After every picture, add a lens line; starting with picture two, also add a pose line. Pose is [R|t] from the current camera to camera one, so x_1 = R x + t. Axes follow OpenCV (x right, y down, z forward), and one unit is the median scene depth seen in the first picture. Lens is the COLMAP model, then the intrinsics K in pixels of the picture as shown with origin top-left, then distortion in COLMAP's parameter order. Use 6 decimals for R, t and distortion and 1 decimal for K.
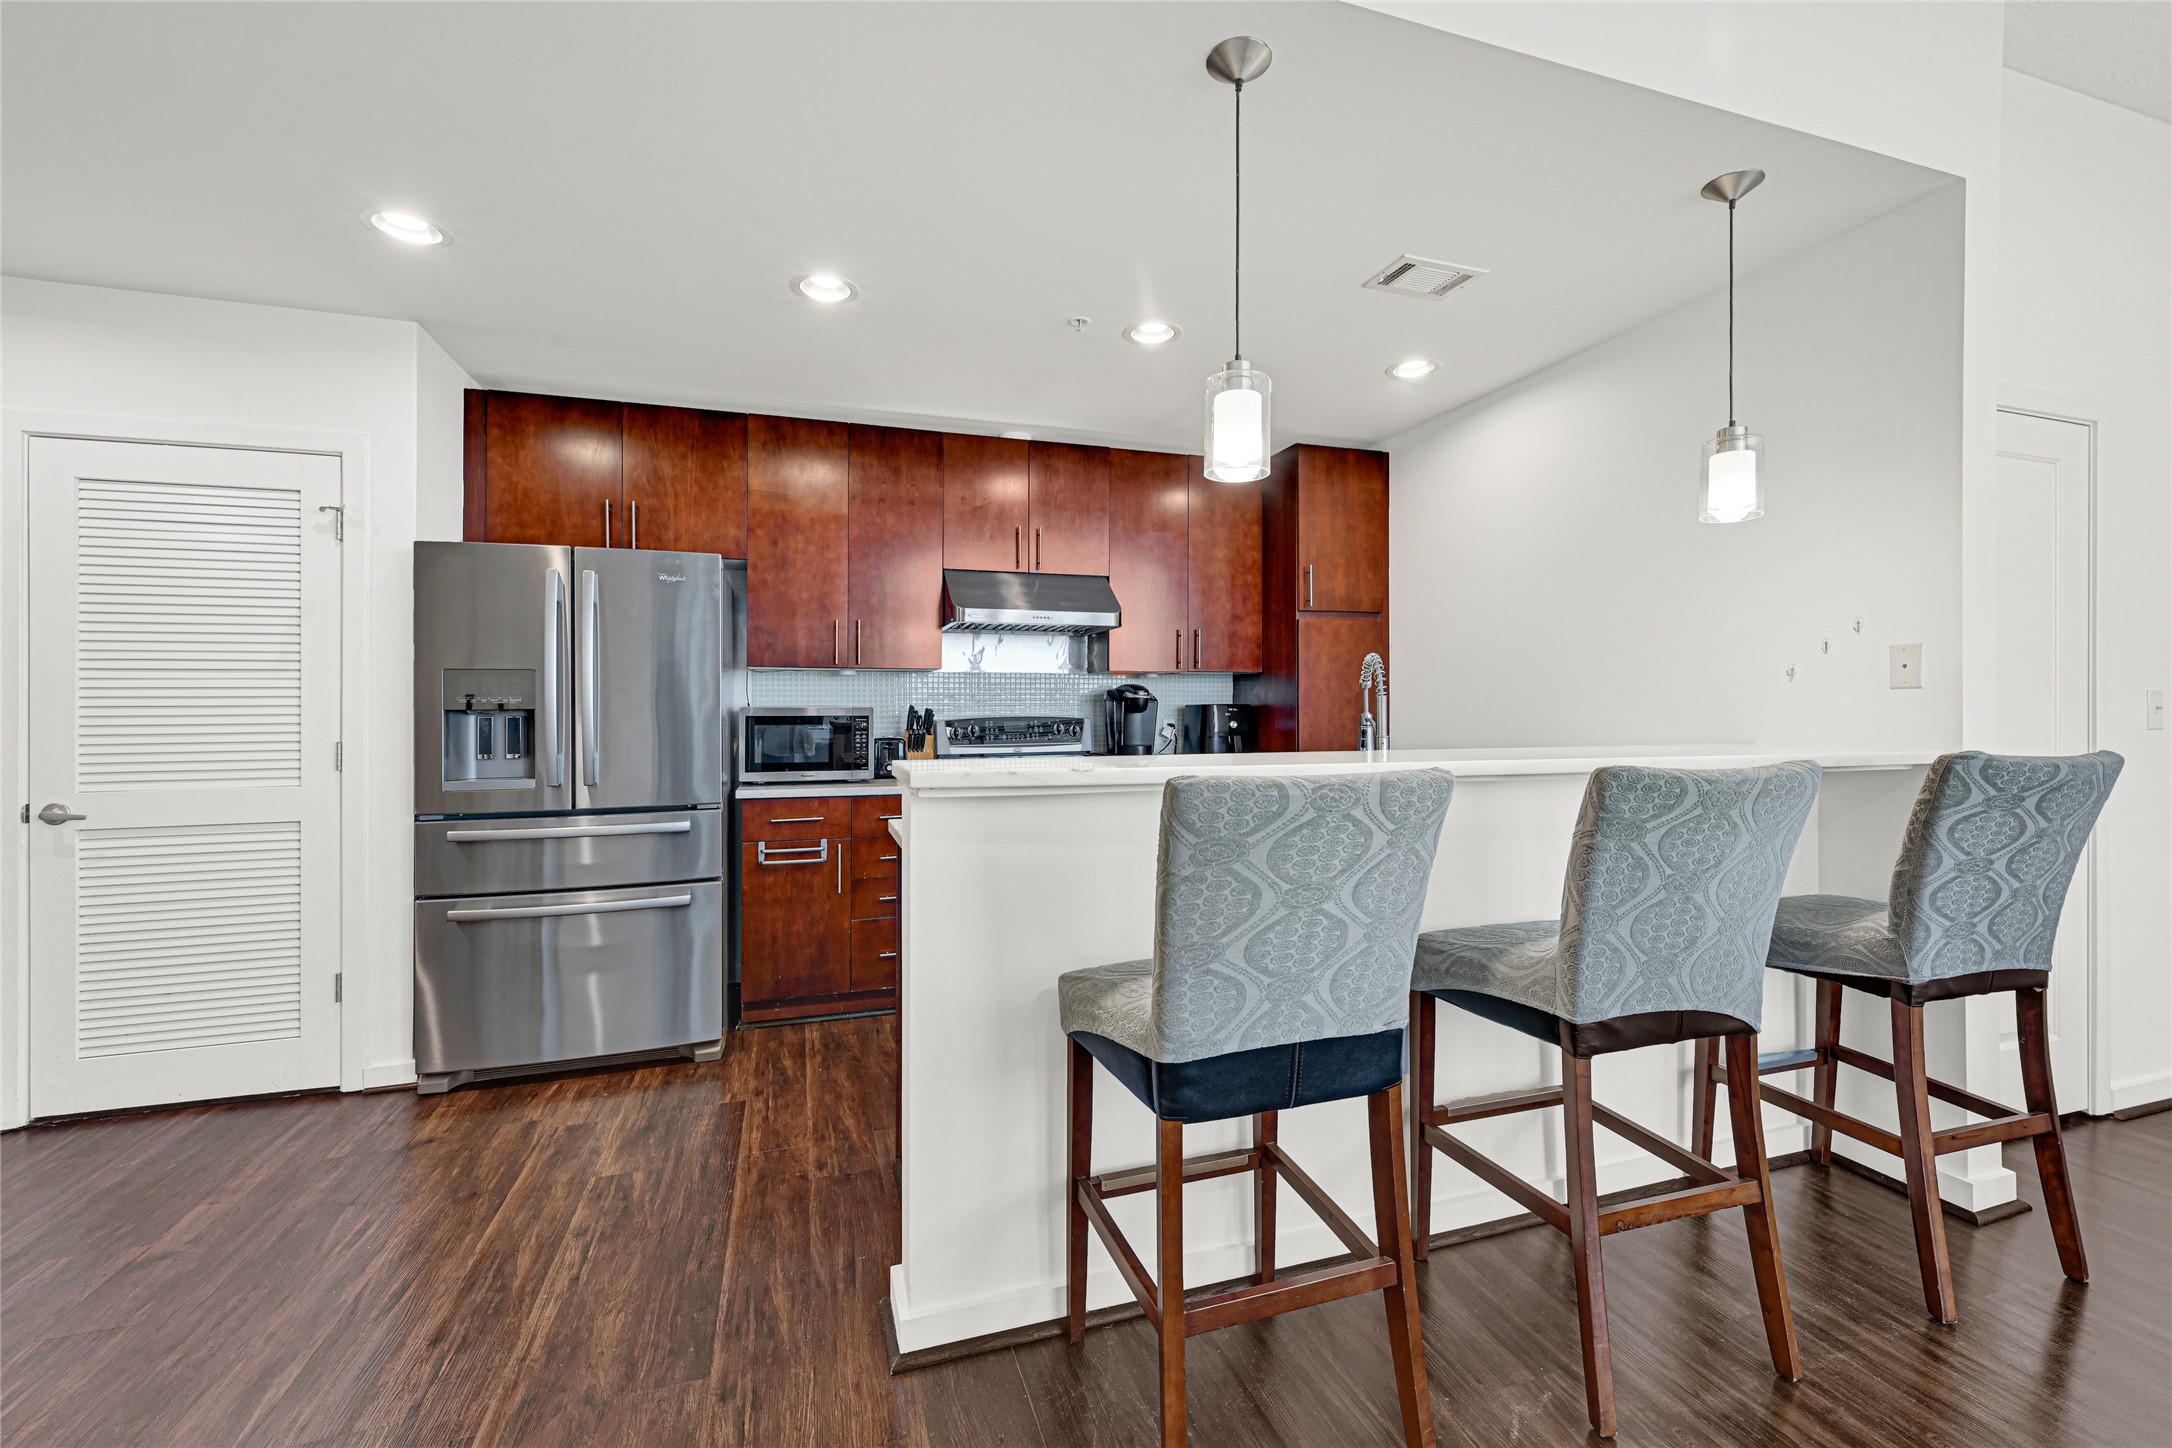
lens RADIAL K [[893.5, 0, 1085.3], [0, 893.5, 717.6], [0, 0, 1]] dist [-0.002002, -0.000138]
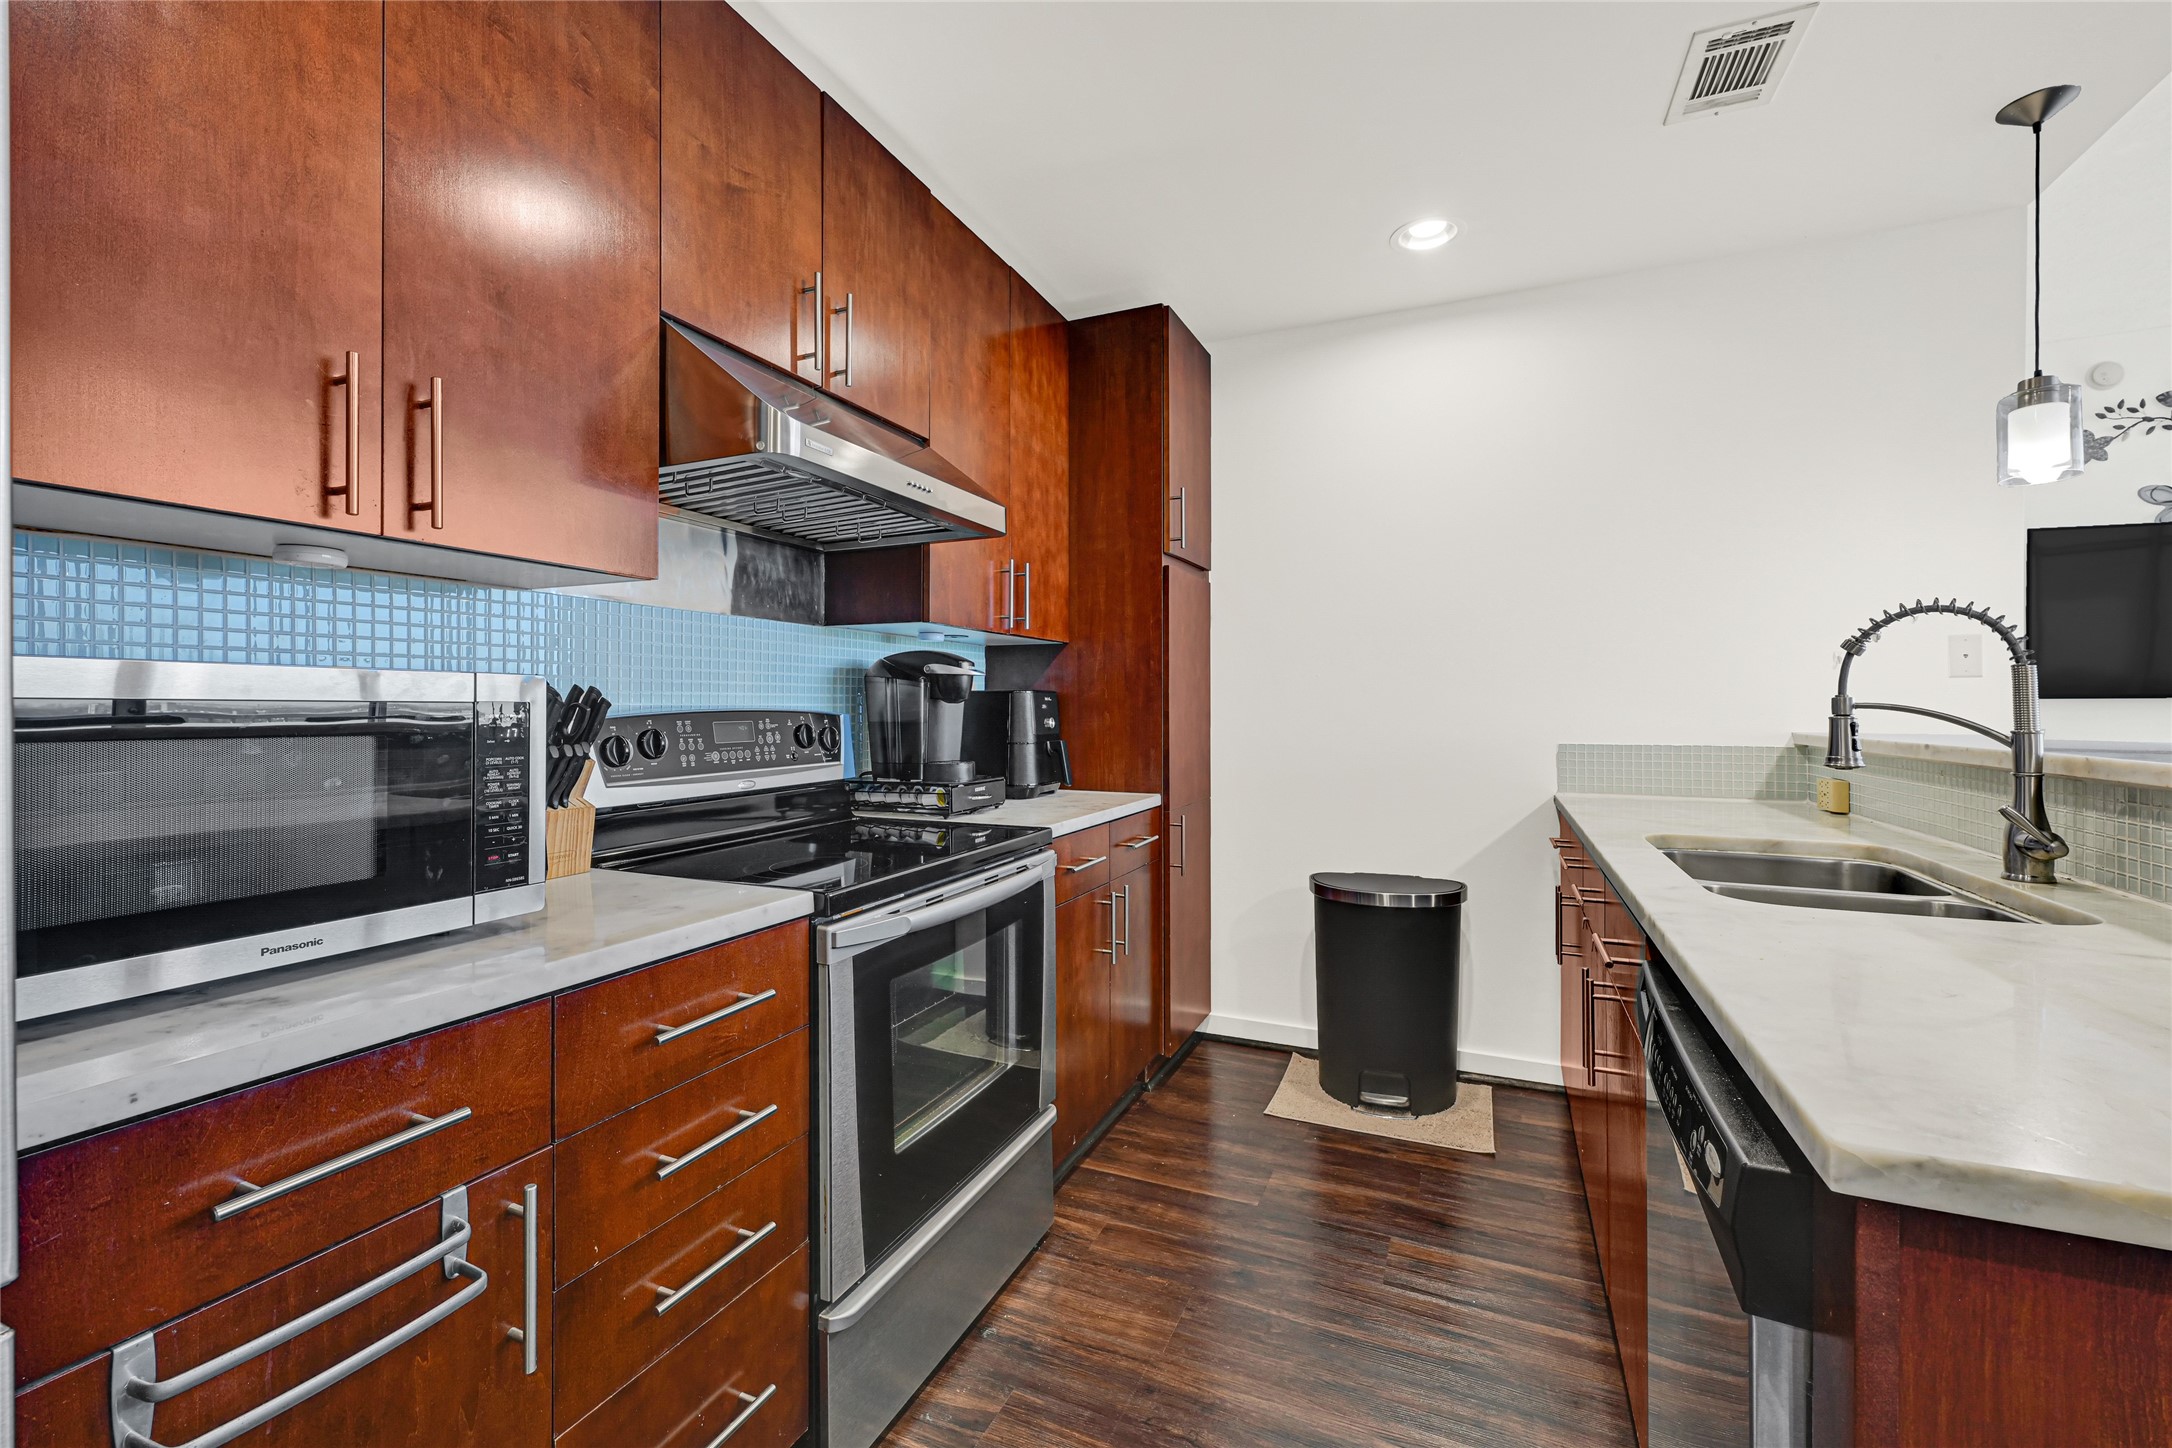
lens RADIAL K [[893.5, 0, 1083.4], [0, 893.5, 722.7], [0, 0, 1]] dist [-0.002002, -0.000138]
pose [[0.673182, -0.006753, 0.739446, -0.303902], [-0.002184, 0.999936, 0.011121, 0.000364], [-0.739474, -0.009101, 0.673124, 0.593805]]
